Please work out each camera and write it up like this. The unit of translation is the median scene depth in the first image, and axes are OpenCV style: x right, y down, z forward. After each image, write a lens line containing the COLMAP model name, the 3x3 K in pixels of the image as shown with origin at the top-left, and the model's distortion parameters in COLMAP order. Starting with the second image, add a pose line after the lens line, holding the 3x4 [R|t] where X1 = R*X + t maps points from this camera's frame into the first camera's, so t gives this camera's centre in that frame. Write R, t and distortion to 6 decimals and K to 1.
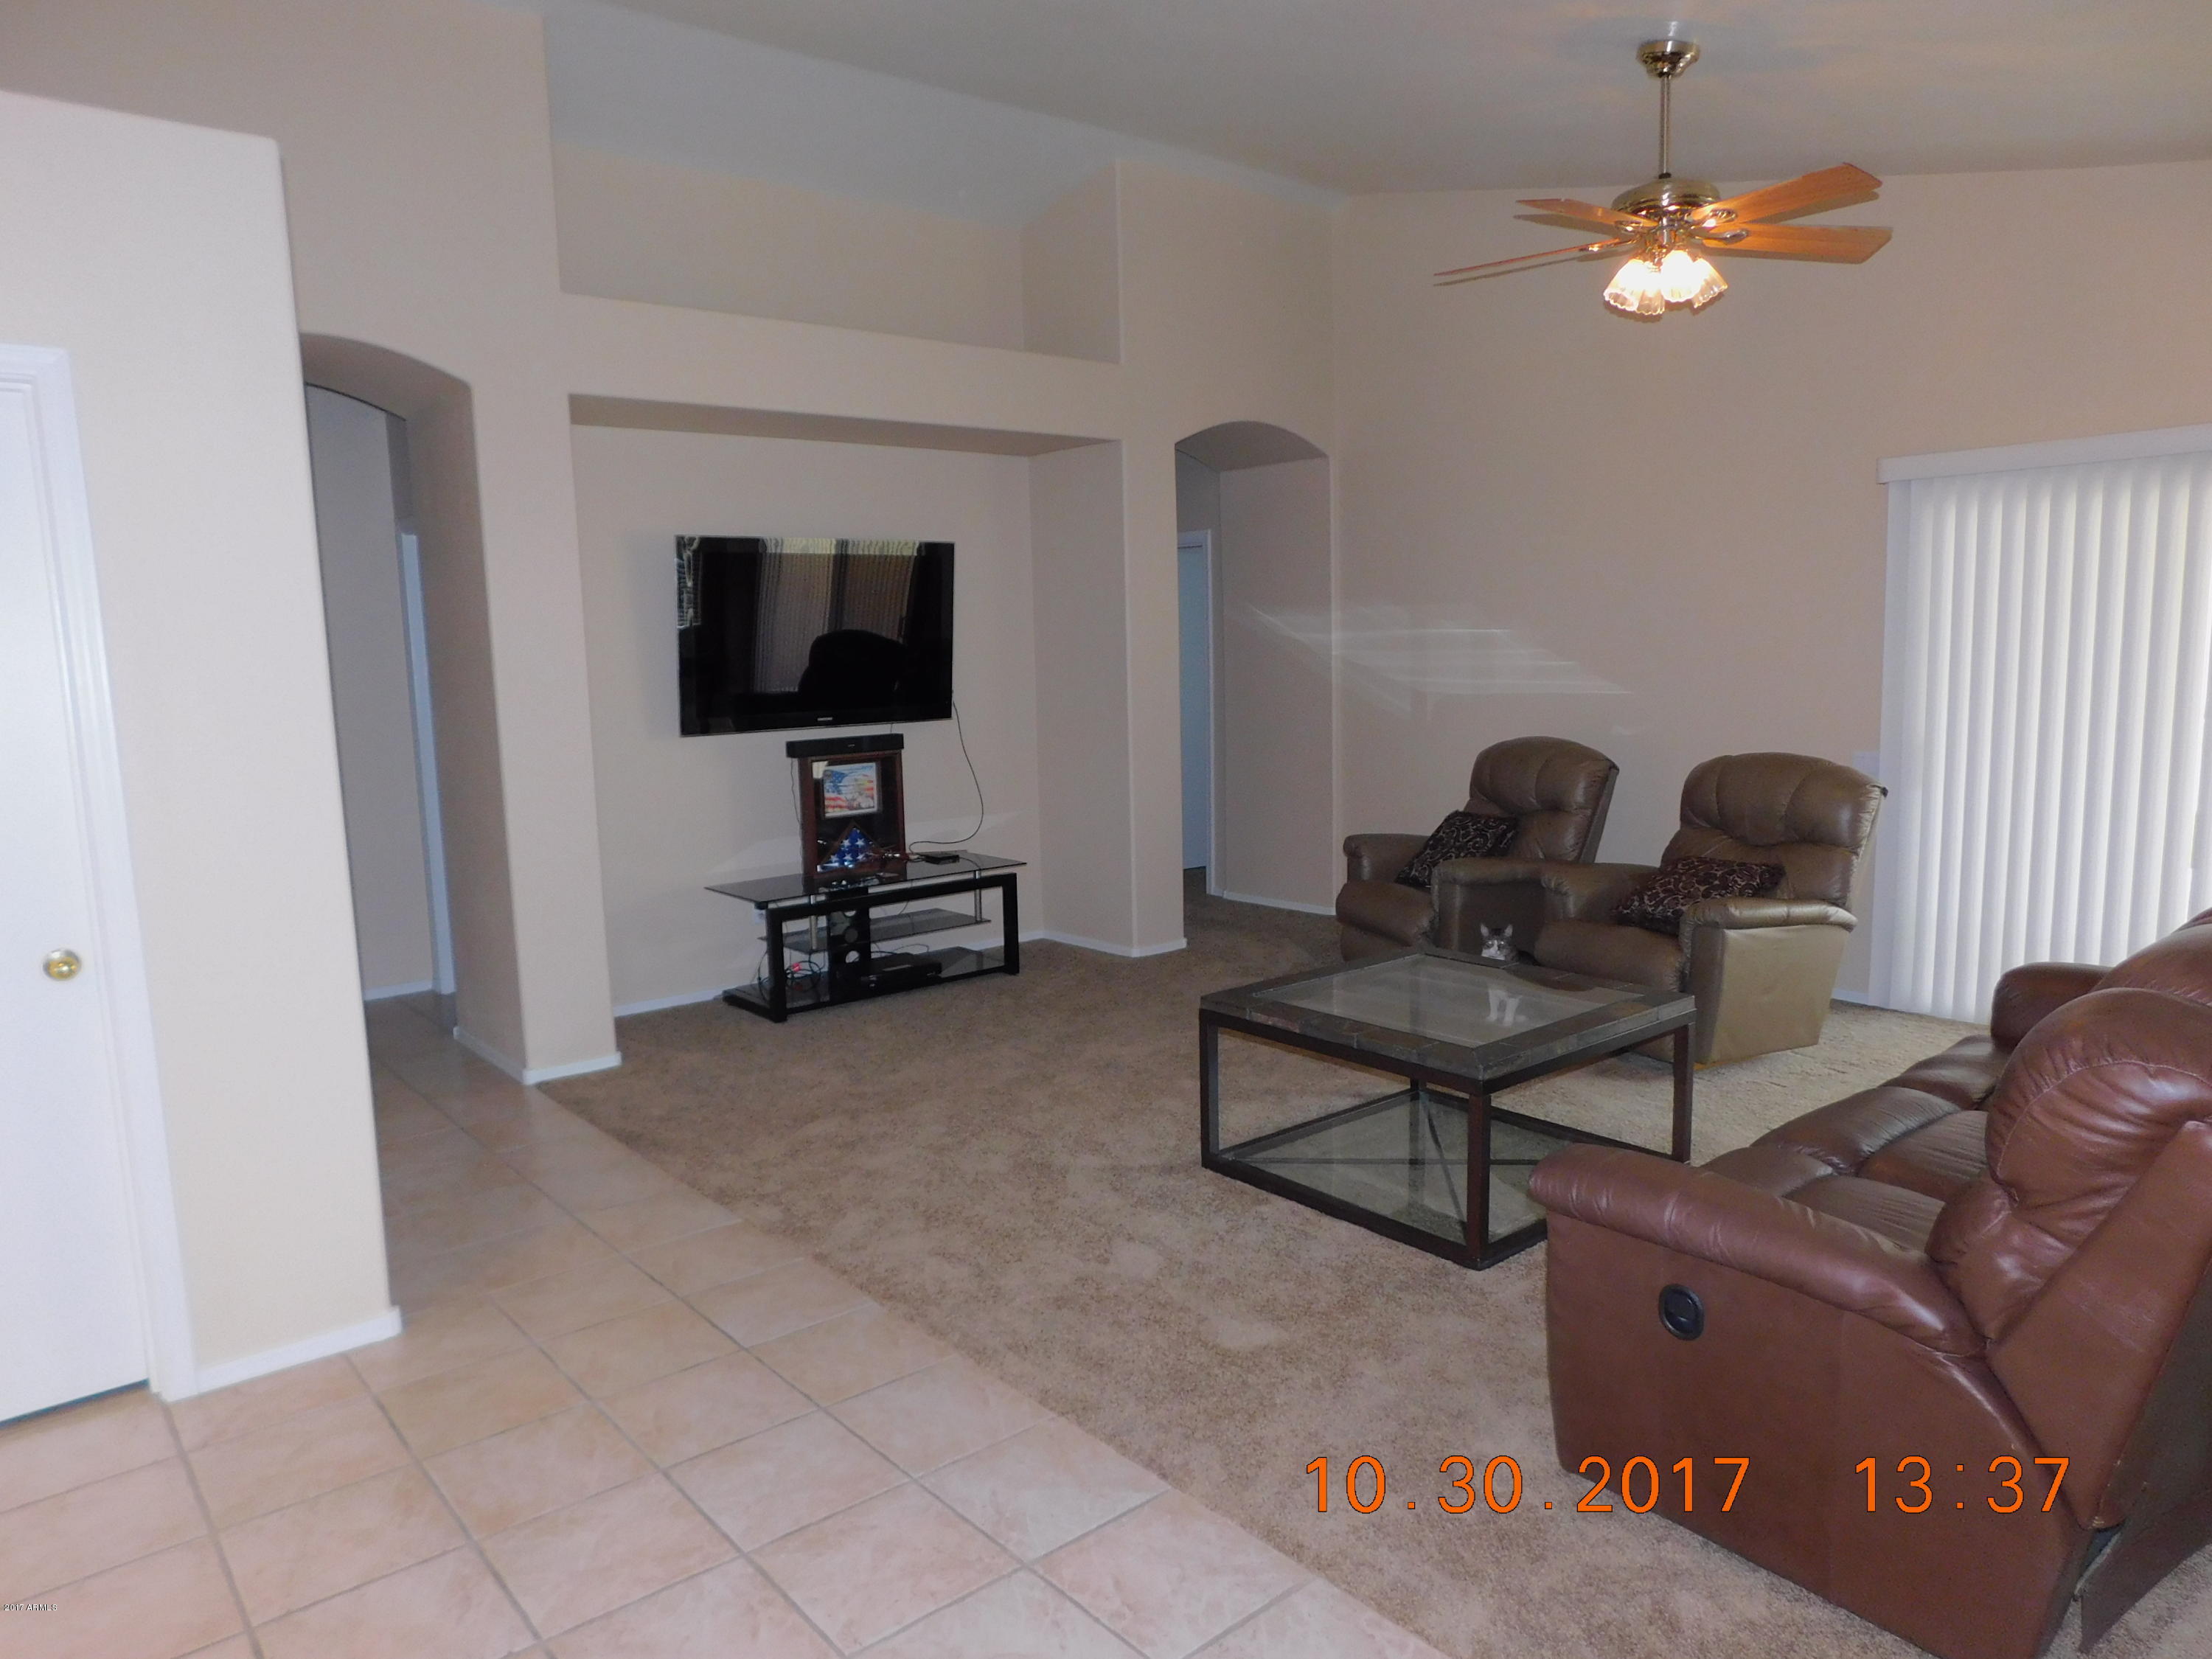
lens RADIAL K [[1462.4, 0, 1120.1], [0, 1462.4, 830.9], [0, 0, 1]] dist [-0.027656, 0.022925]
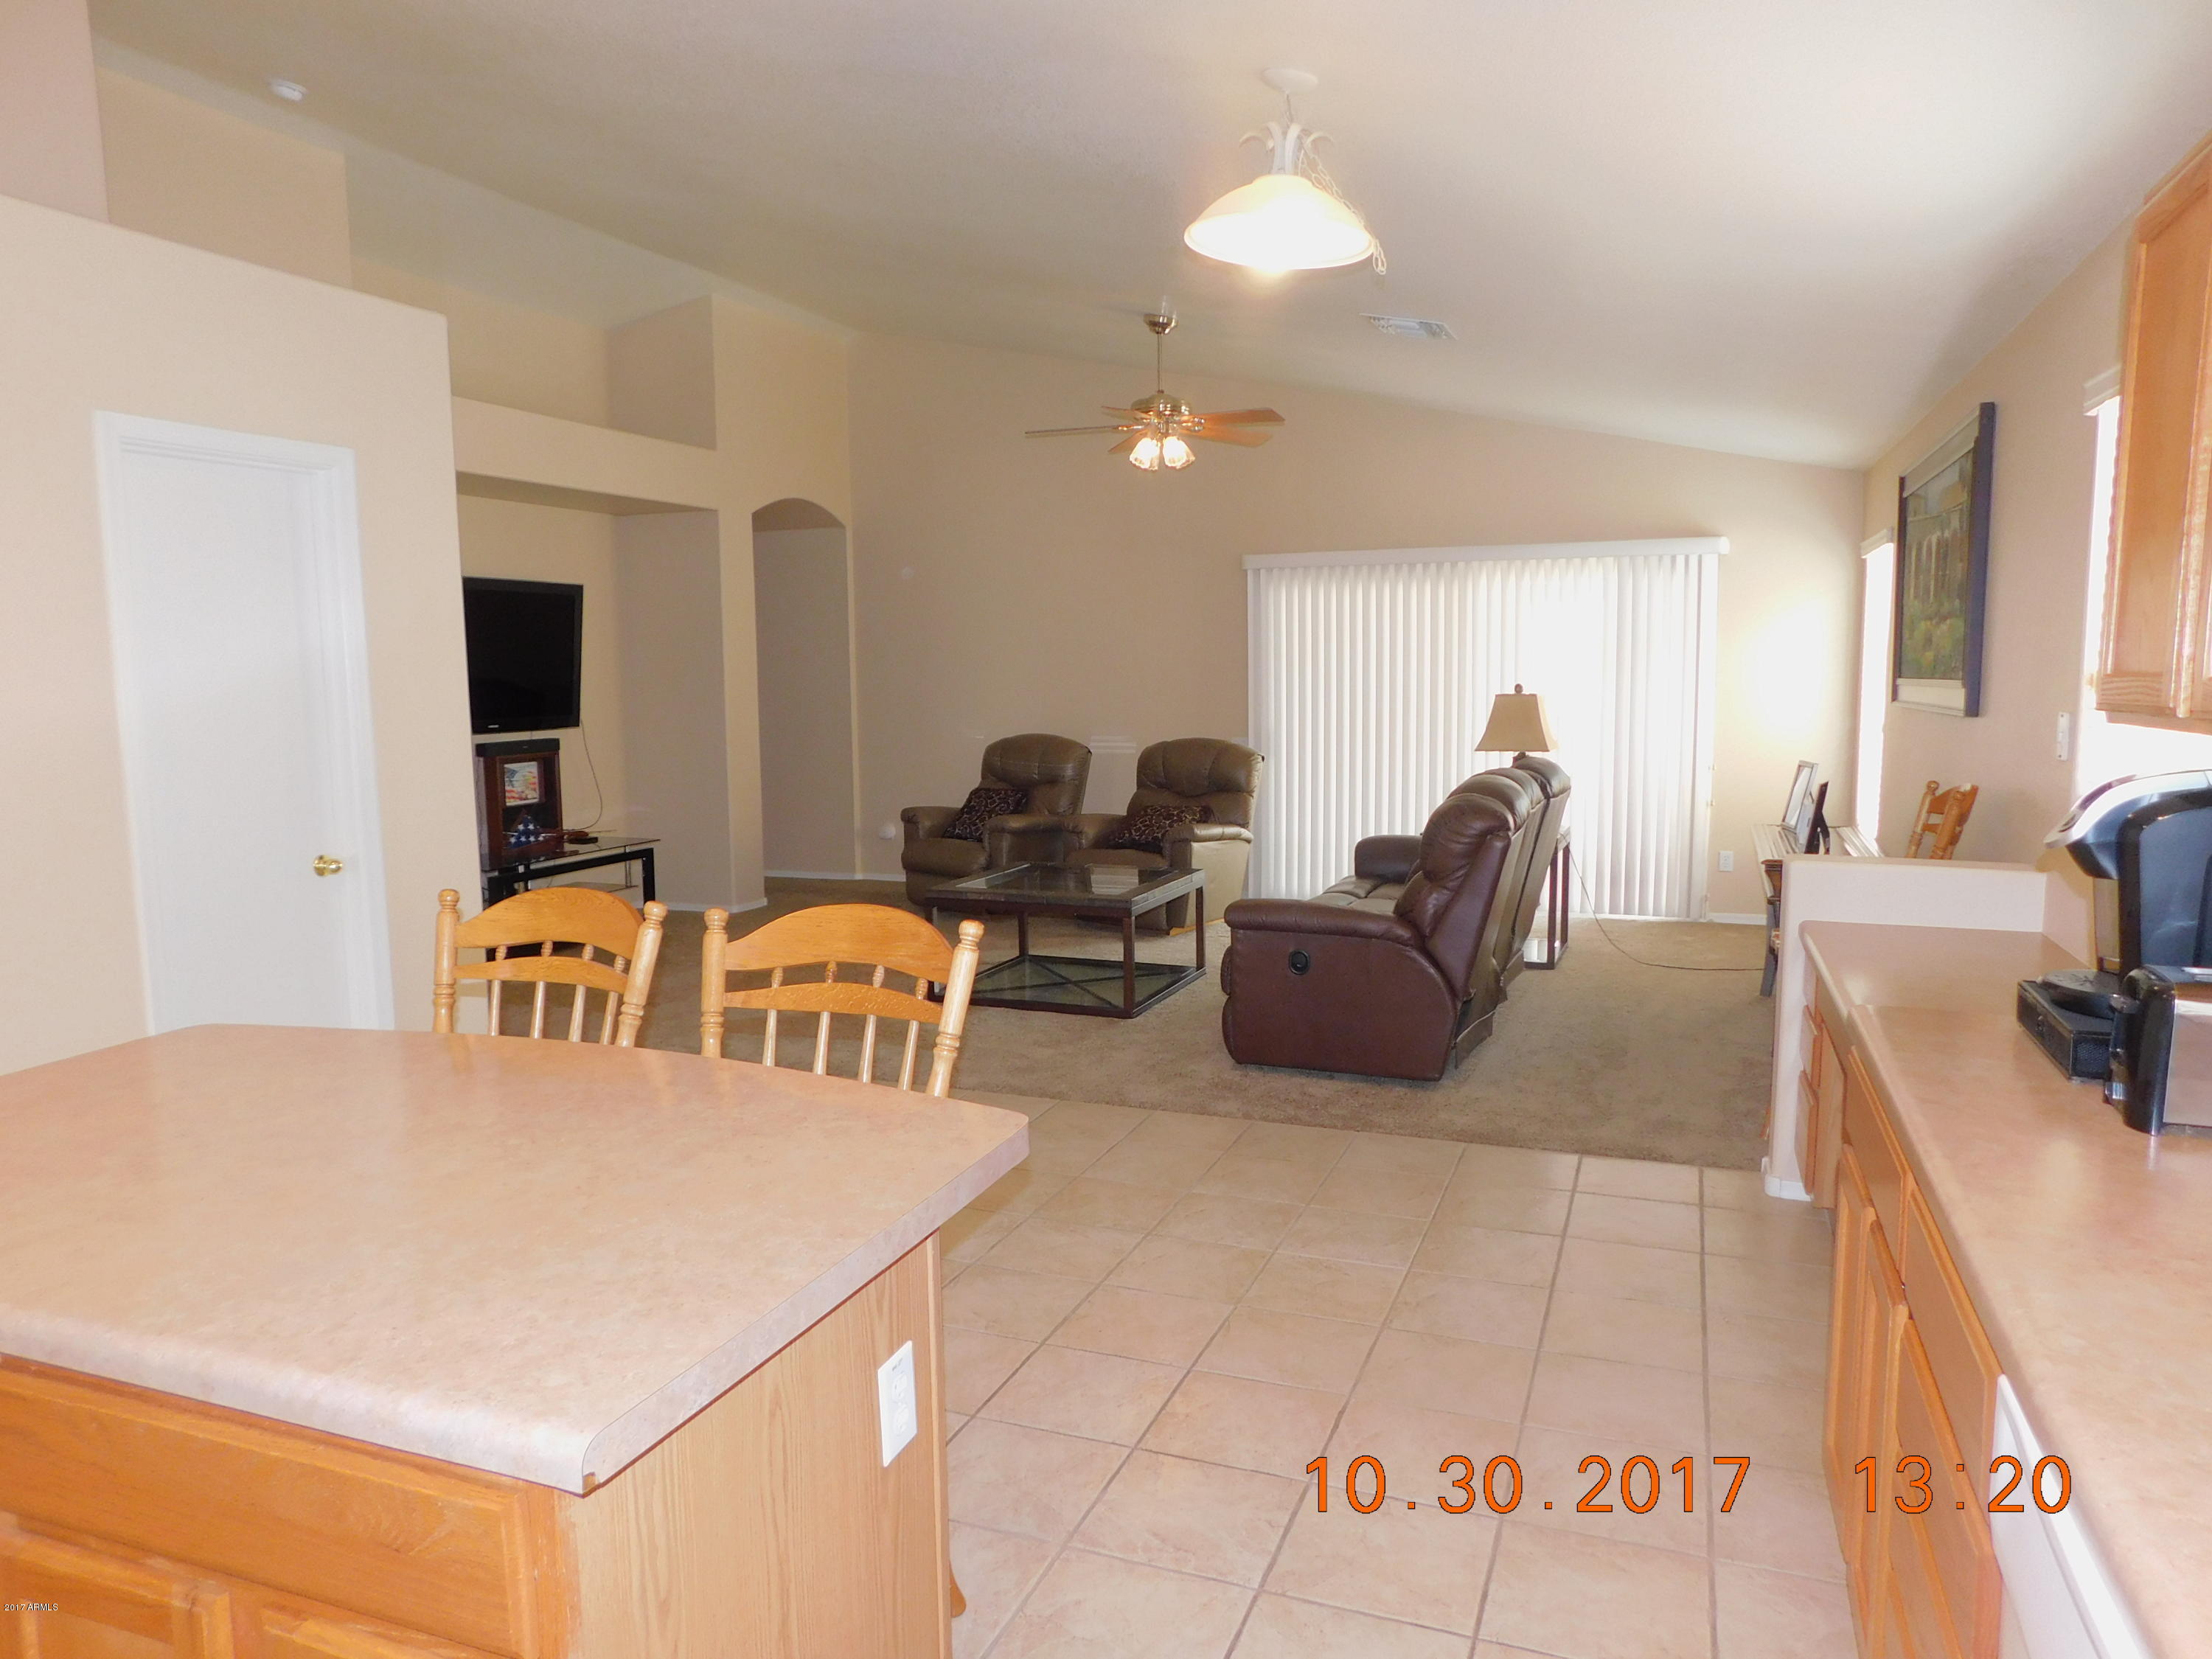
lens RADIAL K [[1462.4, 0, 1102.6], [0, 1462.4, 826.1], [0, 0, 1]] dist [-0.027656, 0.022925]
pose [[0.883038, -0.040460, 0.467554, -0.326759], [0.053798, 0.998436, -0.015205, 0.051891], [-0.466208, 0.038580, 0.883834, -0.298437]]
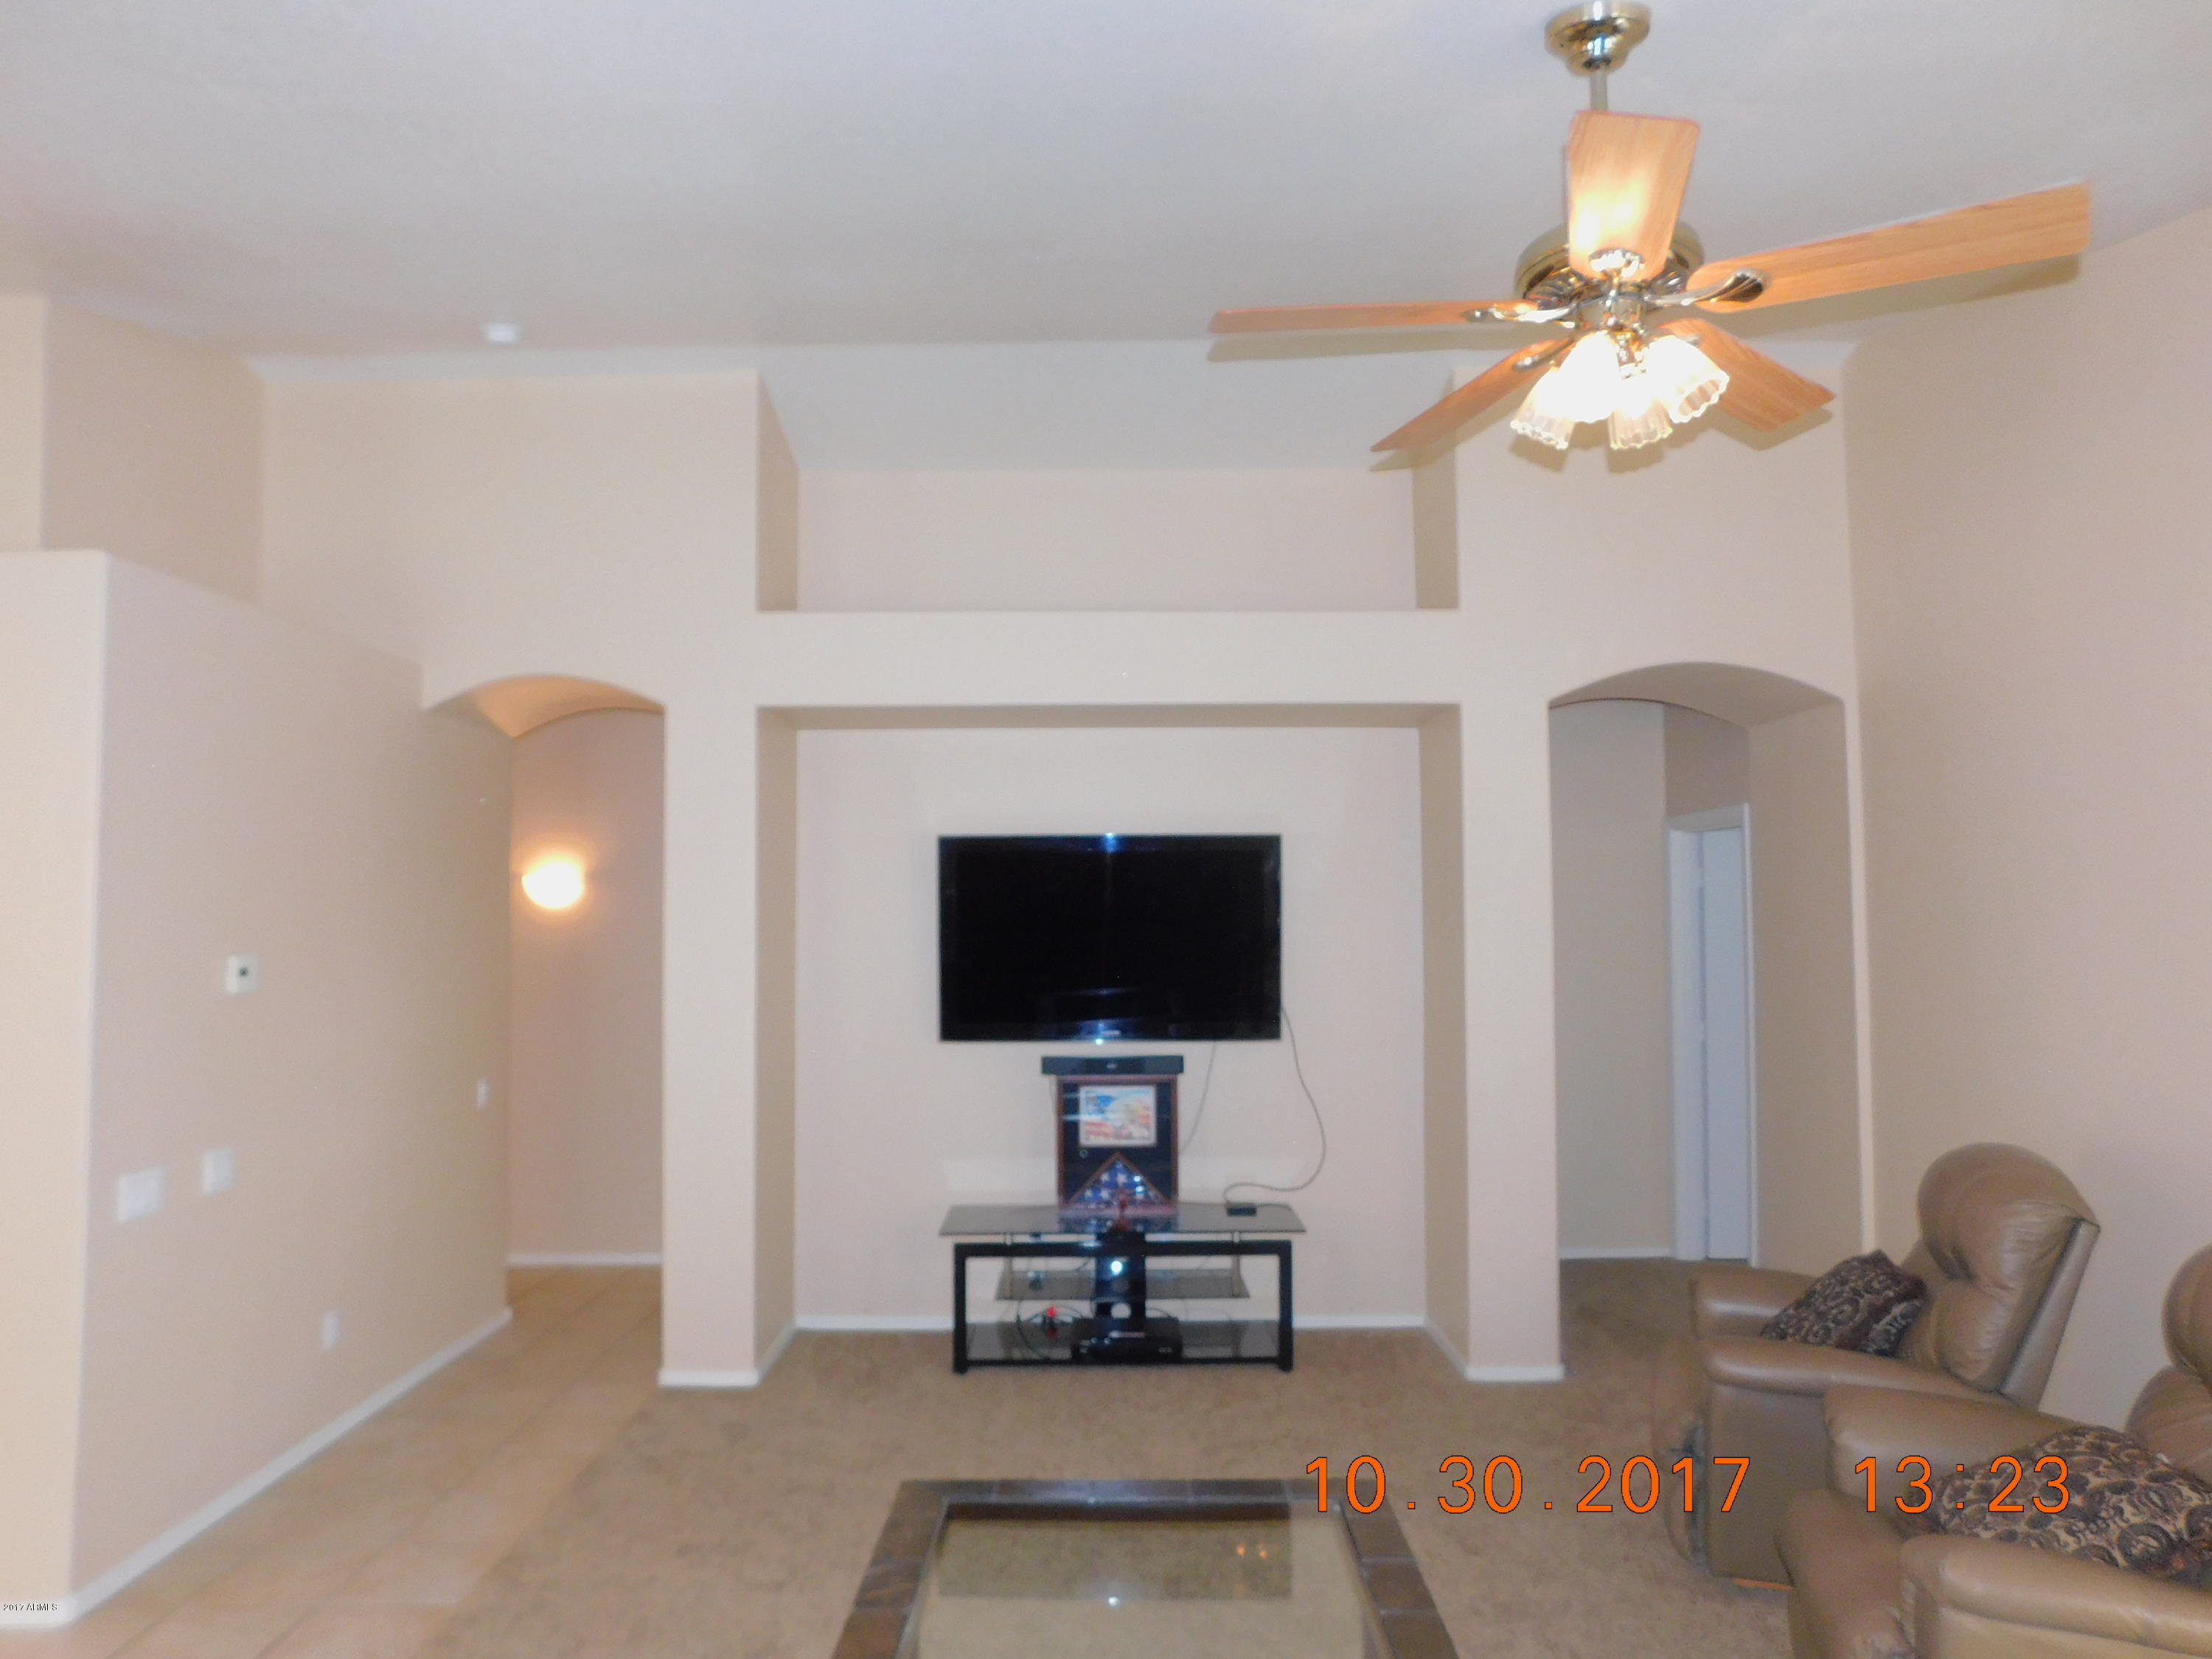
lens RADIAL K [[1462.4, 0, 1106.4], [0, 1462.4, 831.4], [0, 0, 1]] dist [-0.027656, 0.022925]
pose [[0.762239, -0.024115, -0.646846, 0.385094], [-0.096646, 0.983865, -0.150566, -0.063741], [0.640040, 0.177282, 0.747609, 0.308561]]
